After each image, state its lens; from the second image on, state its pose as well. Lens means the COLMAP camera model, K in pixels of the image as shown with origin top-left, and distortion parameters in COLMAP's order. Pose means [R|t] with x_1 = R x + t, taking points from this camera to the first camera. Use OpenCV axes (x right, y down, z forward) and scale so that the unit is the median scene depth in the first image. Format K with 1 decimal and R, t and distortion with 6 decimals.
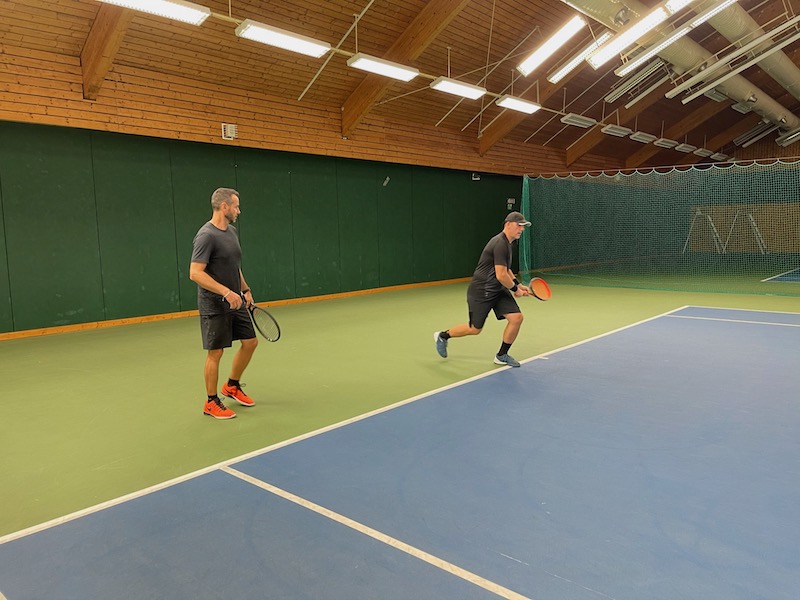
lens RADIAL K [[578.2, 0, 399.1], [0, 578.2, 303.9], [0, 0, 1]] dist [0.060265, -0.074865]
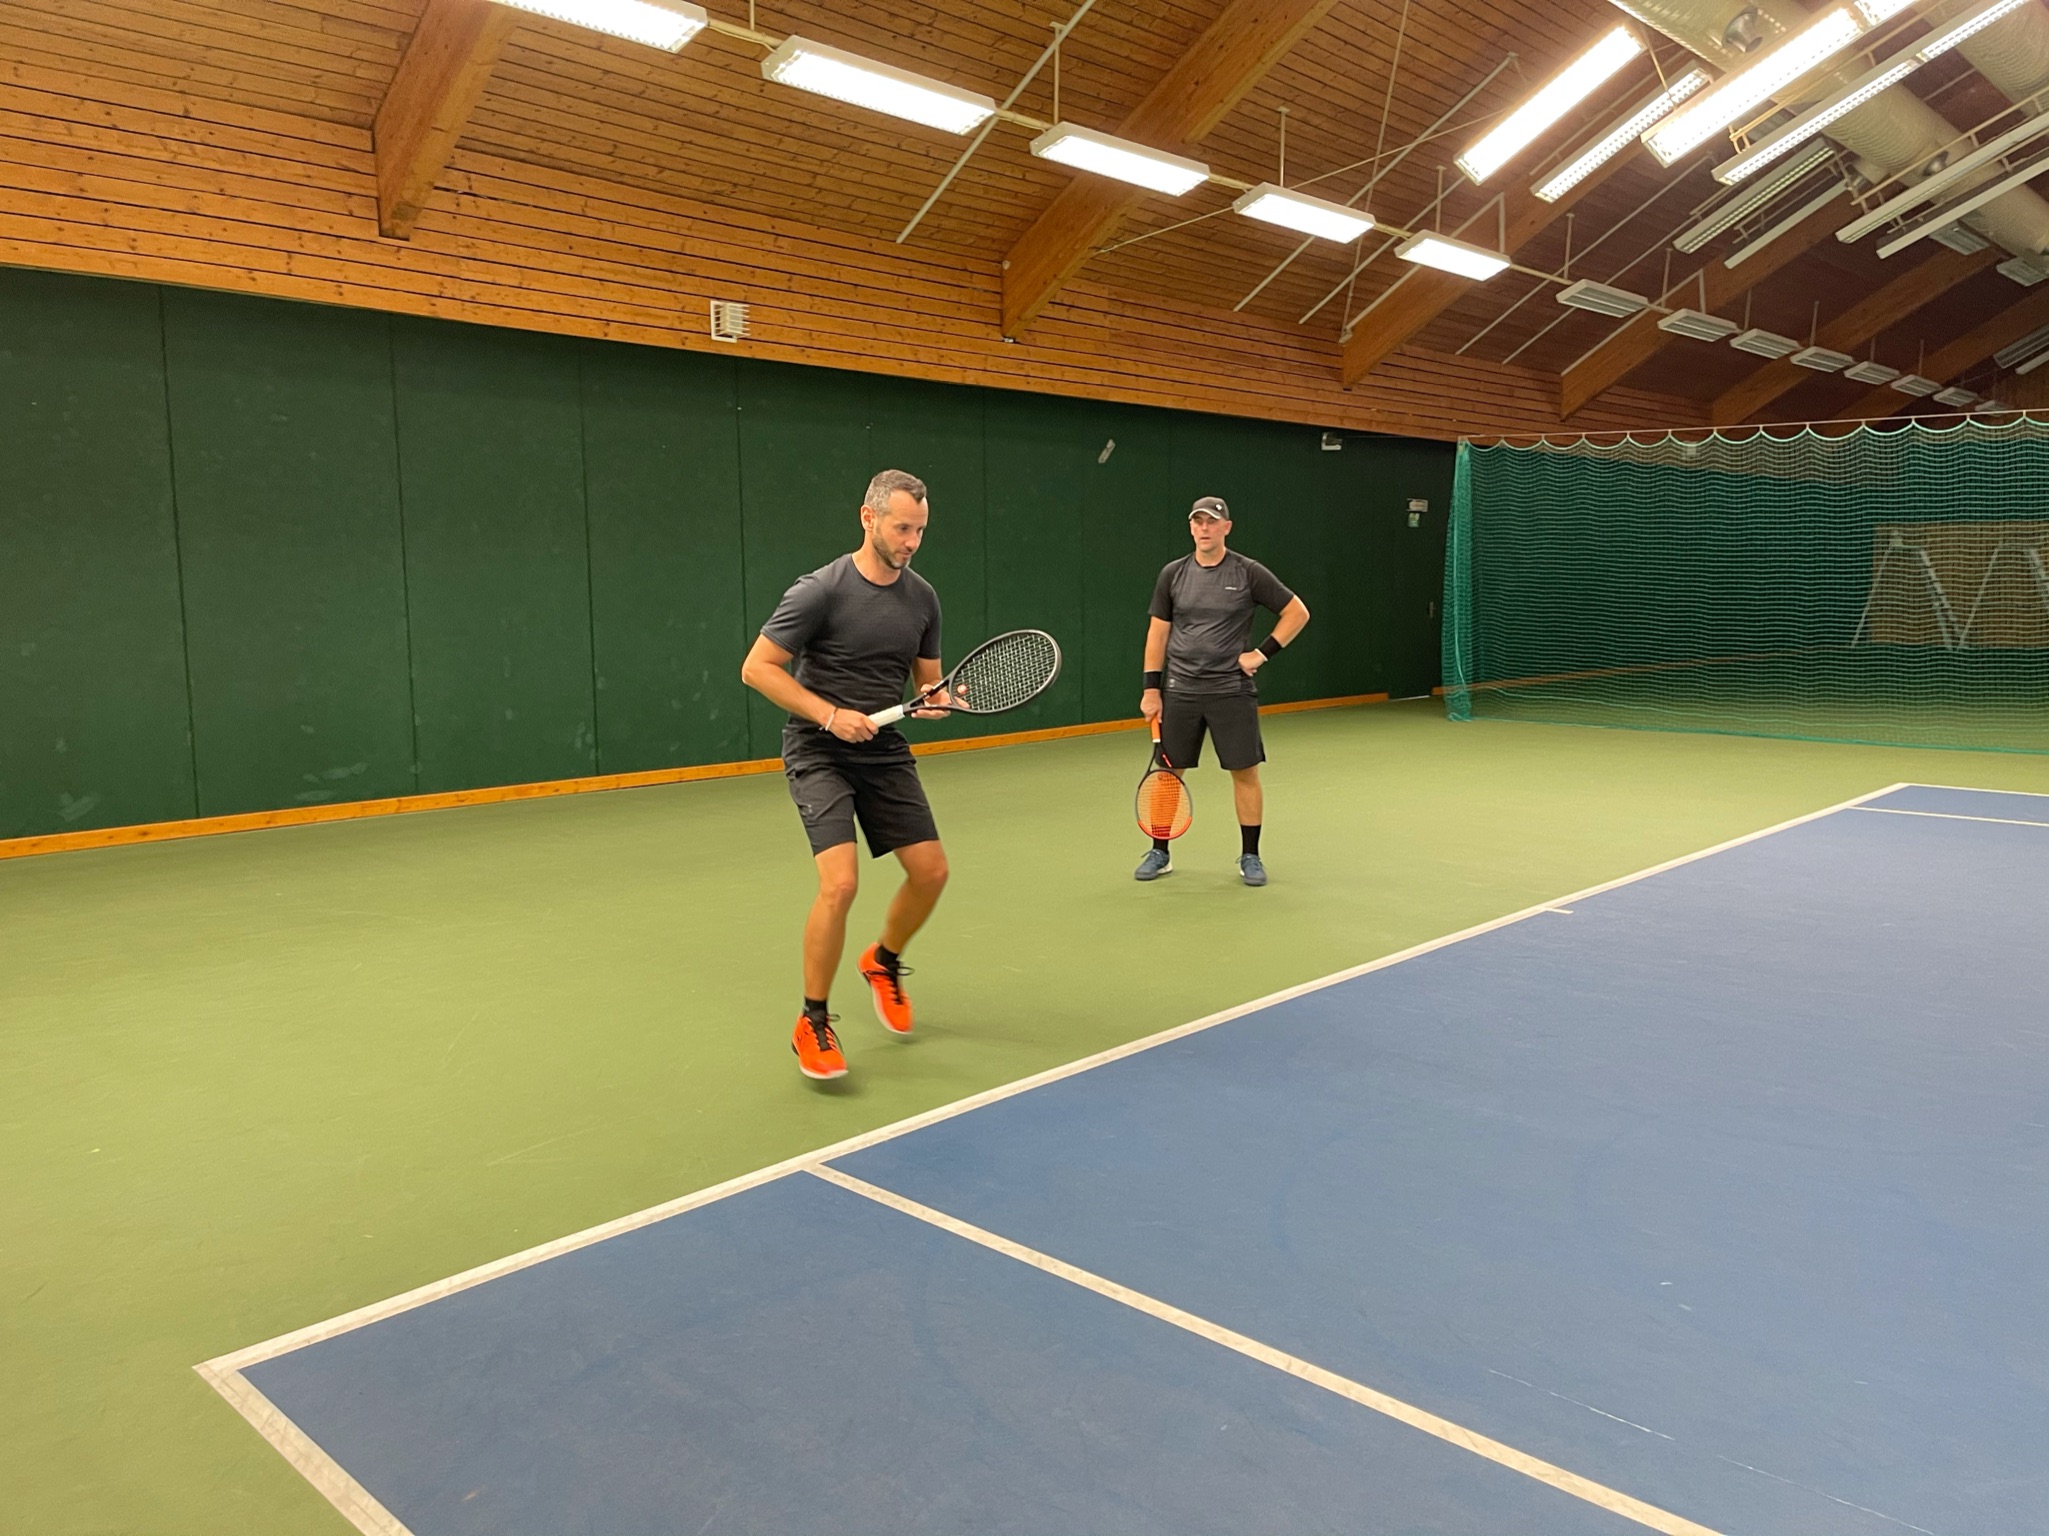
lens RADIAL K [[1480.9, 0, 1036.2], [0, 1480.9, 769.9], [0, 0, 1]] dist [0.060265, -0.074865]
pose [[0.999283, 0.017975, -0.033337, -0.042062], [-0.017899, 0.999836, 0.002578, 0.001621], [0.033378, -0.001979, 0.999441, -0.002702]]
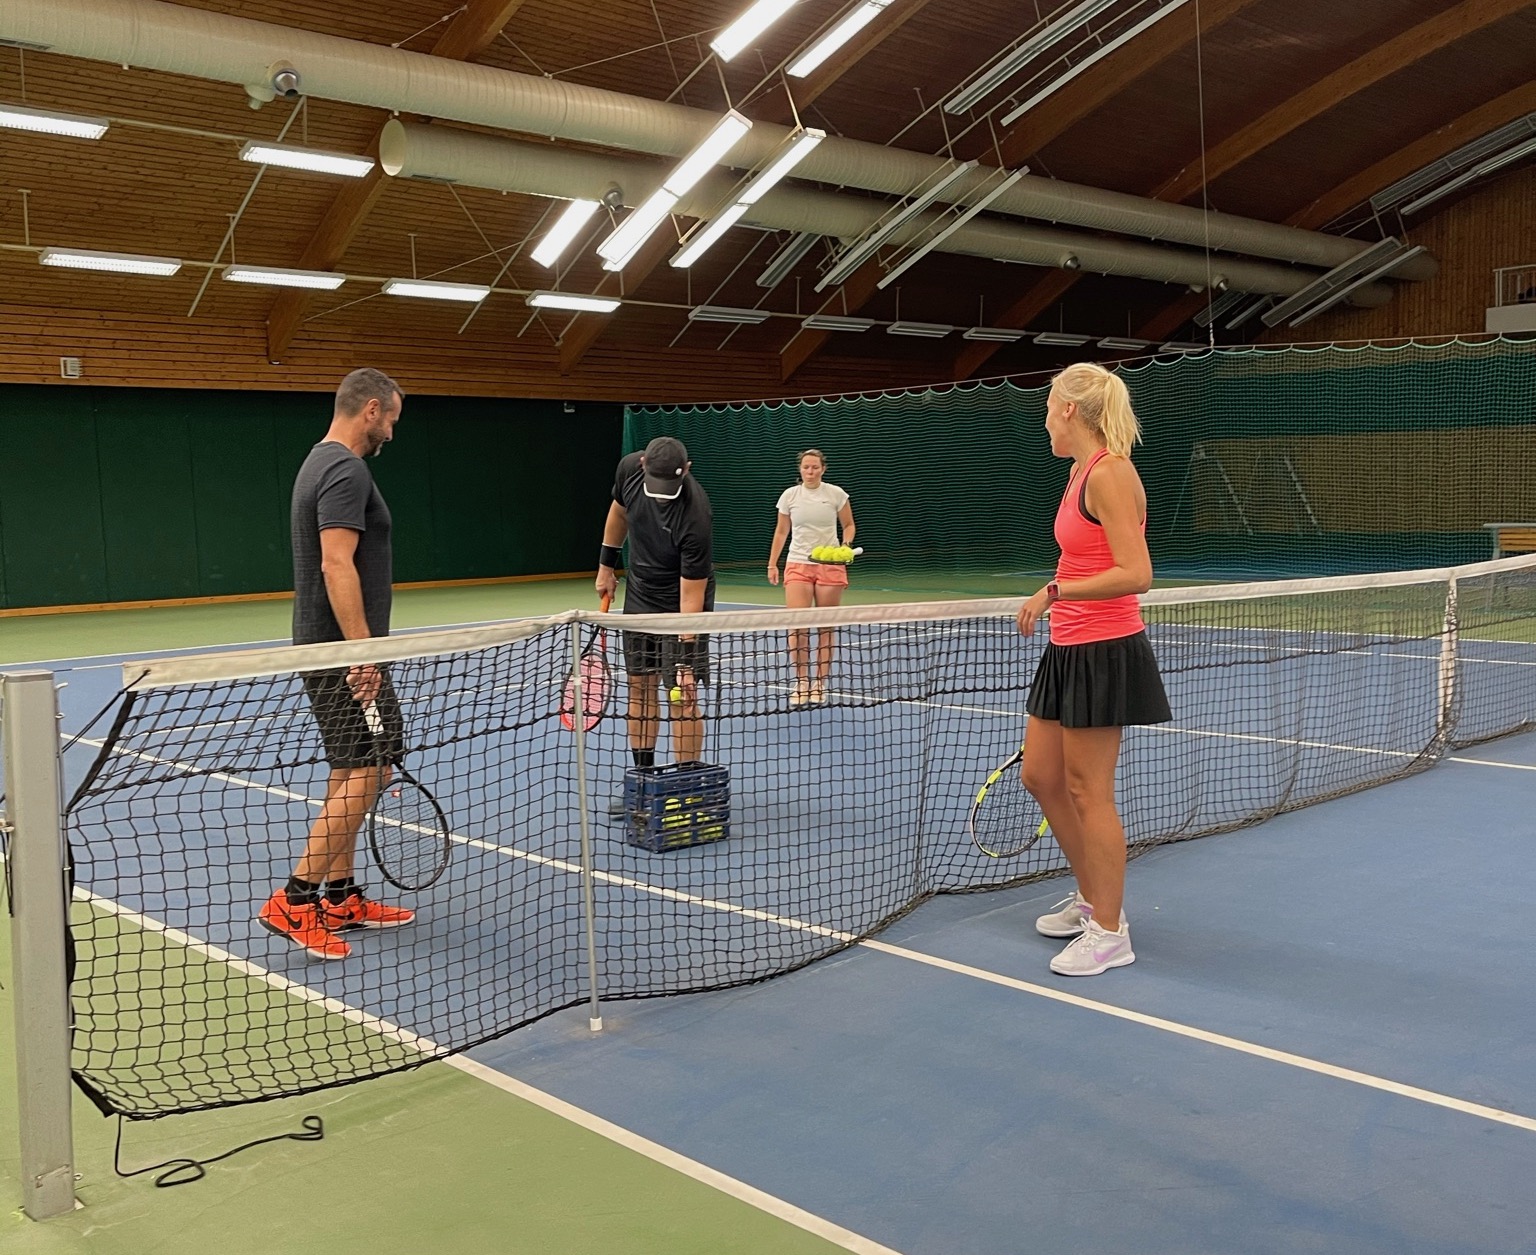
lens RADIAL K [[1473.8, 0, 776.7], [0, 1473.8, 630.6], [0, 0, 1]] dist [0.029537, 0.000000]
pose [[0.995480, 0.007406, -0.094686, 0.759233], [-0.009736, 0.999661, -0.024167, 0.074842], [0.094475, 0.024979, 0.995214, -0.768112]]
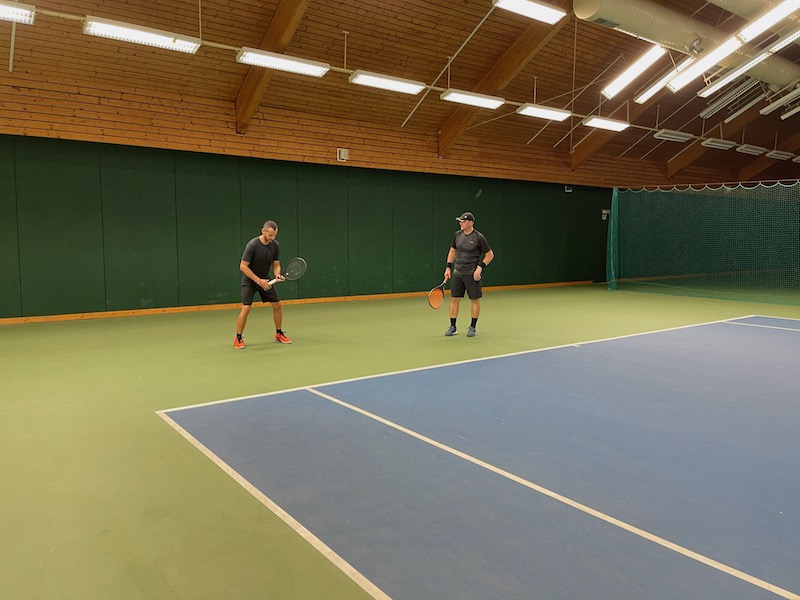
lens RADIAL K [[578.2, 0, 397.1], [0, 578.2, 295.9], [0, 0, 1]] dist [0.060265, -0.074865]
pose [[0.977413, 0.044646, -0.206566, 0.083453], [-0.049128, 0.998654, -0.016613, 0.015985], [0.205546, 0.026386, 0.978292, -0.162135]]
